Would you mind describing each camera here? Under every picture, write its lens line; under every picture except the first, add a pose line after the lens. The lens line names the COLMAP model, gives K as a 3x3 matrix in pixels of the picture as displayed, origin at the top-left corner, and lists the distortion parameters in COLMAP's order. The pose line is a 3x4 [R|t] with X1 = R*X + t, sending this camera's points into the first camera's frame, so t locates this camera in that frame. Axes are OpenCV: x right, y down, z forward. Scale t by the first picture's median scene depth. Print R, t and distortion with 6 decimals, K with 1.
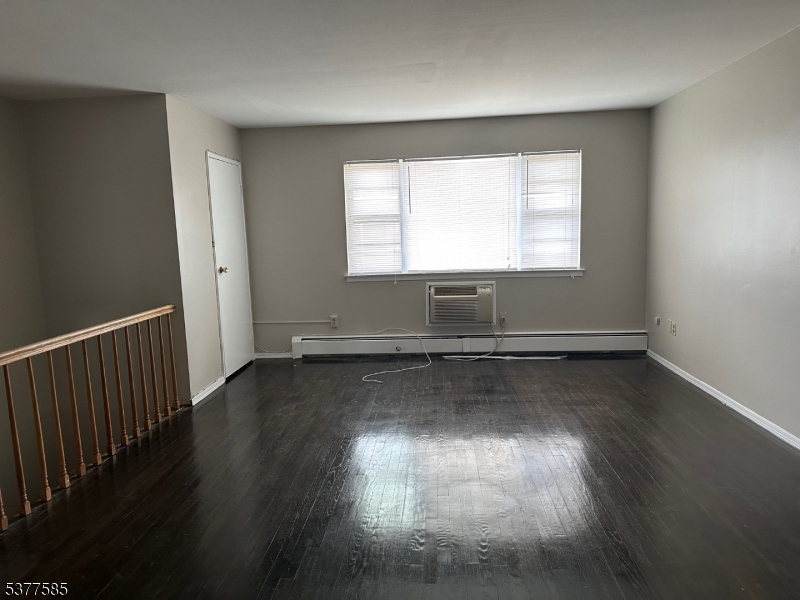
lens RADIAL K [[559.0, 0, 400.0], [0, 559.0, 300.0], [0, 0, 1]] dist [0.106050, -0.001087]
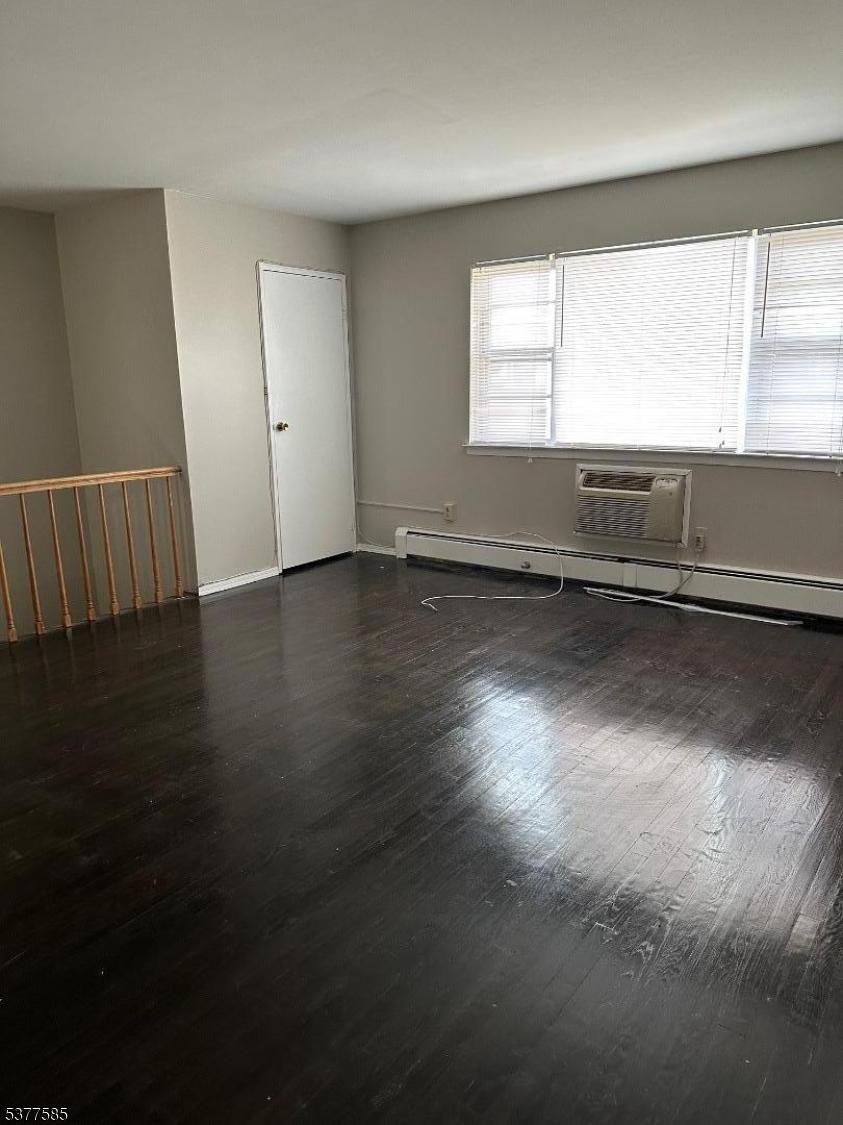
lens RADIAL K [[792.9, 0, 421.5], [0, 792.9, 562.5], [0, 0, 1]] dist [0.048782, -0.003218]
pose [[0.844563, 0.138792, -0.517155, 0.367105], [-0.079527, 0.987625, 0.135178, -0.028616], [0.529517, -0.073039, 0.845149, 0.176215]]
